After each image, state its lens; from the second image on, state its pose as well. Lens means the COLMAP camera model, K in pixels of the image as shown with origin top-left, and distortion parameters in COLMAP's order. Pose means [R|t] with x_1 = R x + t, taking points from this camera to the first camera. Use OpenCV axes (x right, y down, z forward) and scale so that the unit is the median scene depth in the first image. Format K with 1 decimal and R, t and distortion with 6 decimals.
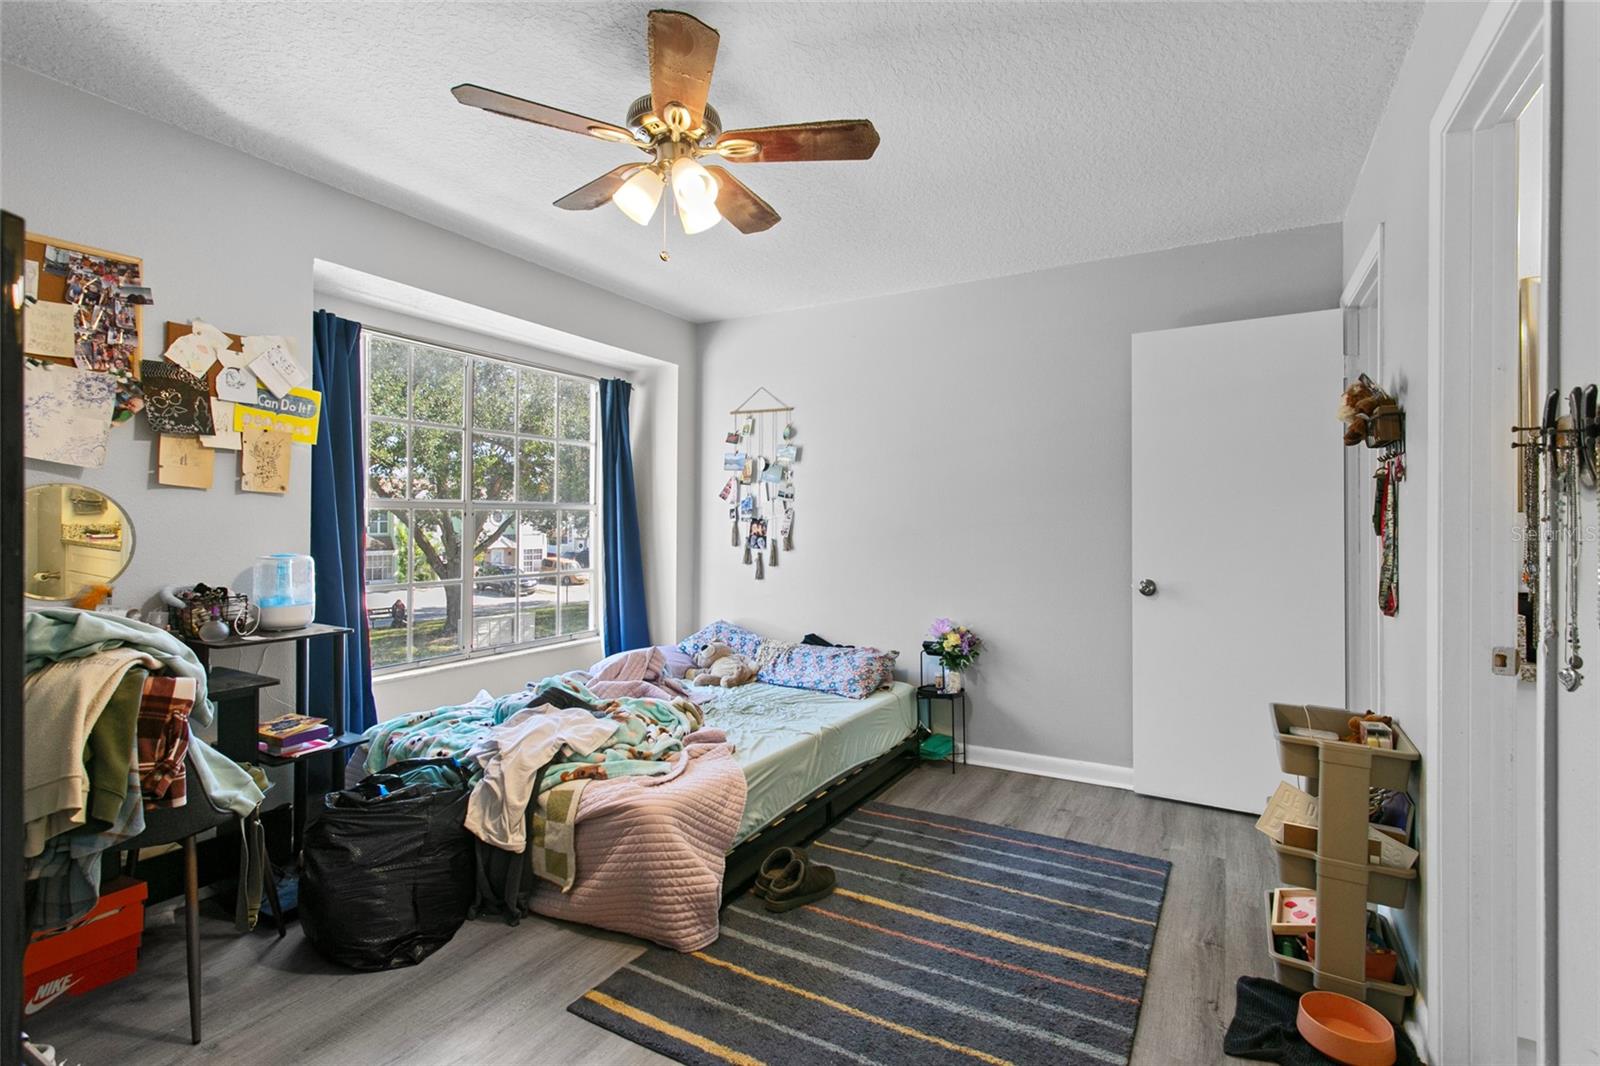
lens RADIAL K [[757.7, 0, 856.3], [0, 757.7, 519.2], [0, 0, 1]] dist [-0.001127, 0.002130]
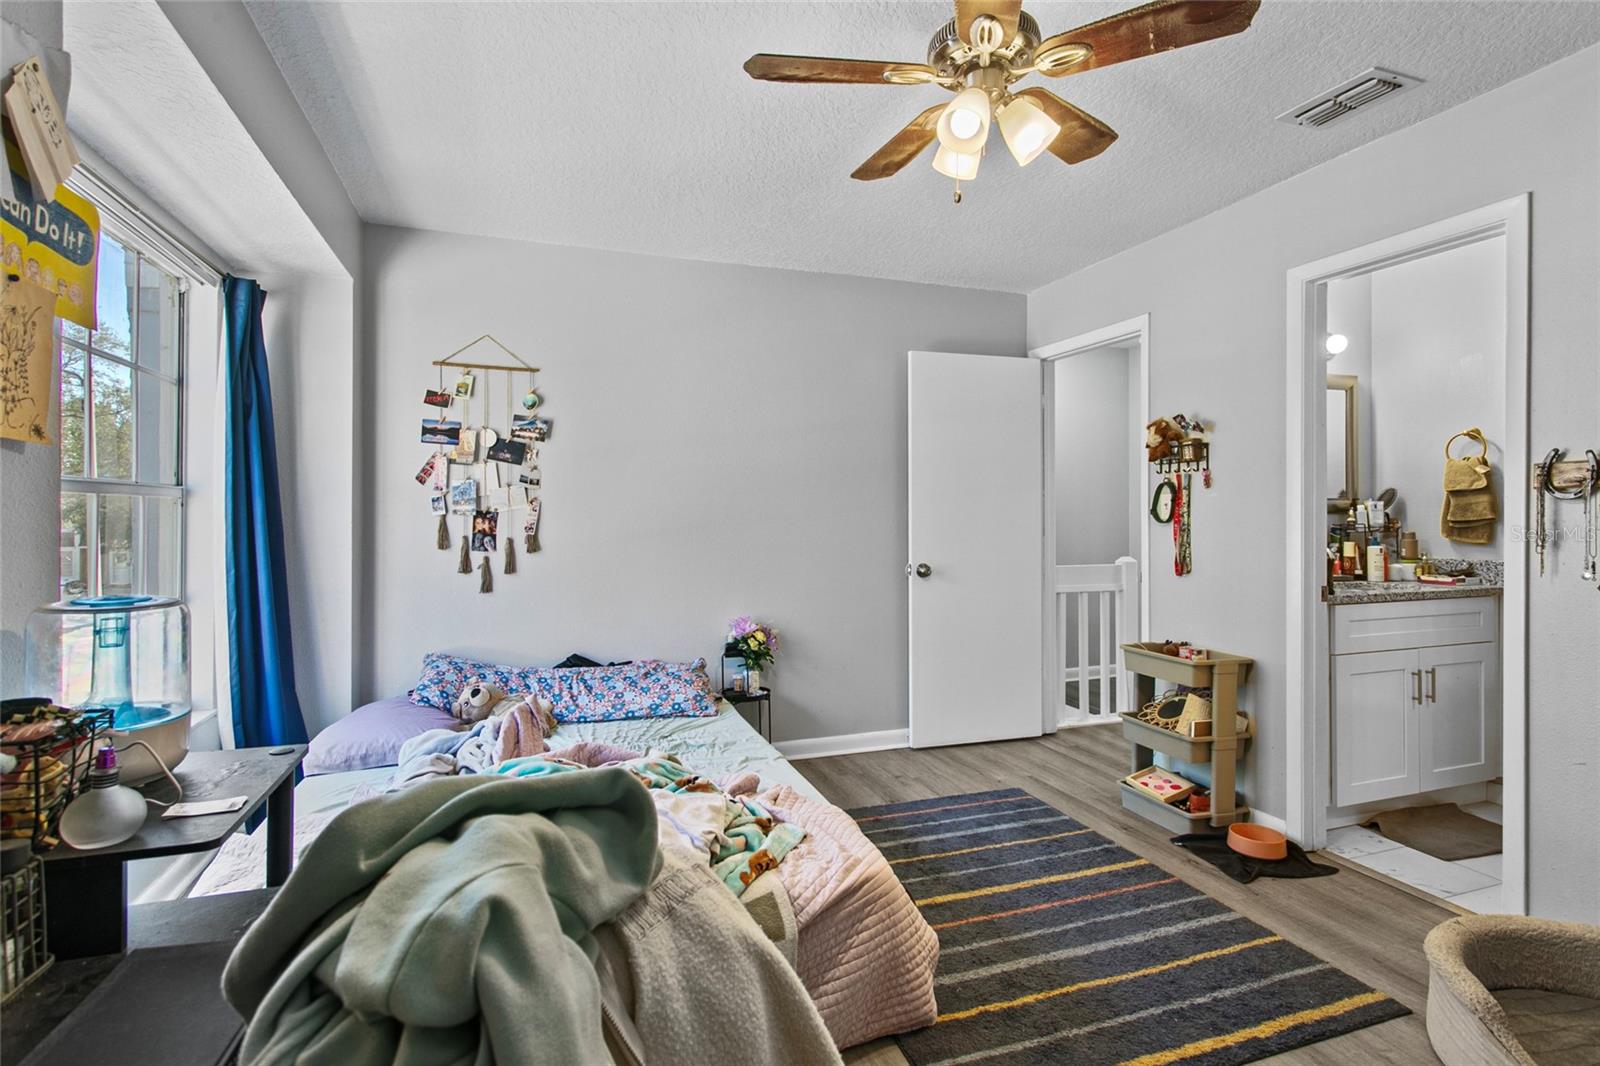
lens RADIAL K [[757.7, 0, 803.3], [0, 757.7, 520.4], [0, 0, 1]] dist [-0.001127, 0.002130]
pose [[0.677723, -0.005938, 0.735293, -0.594991], [-0.000363, 0.999965, 0.008410, 0.002643], [-0.735317, -0.005967, 0.677697, 0.340124]]
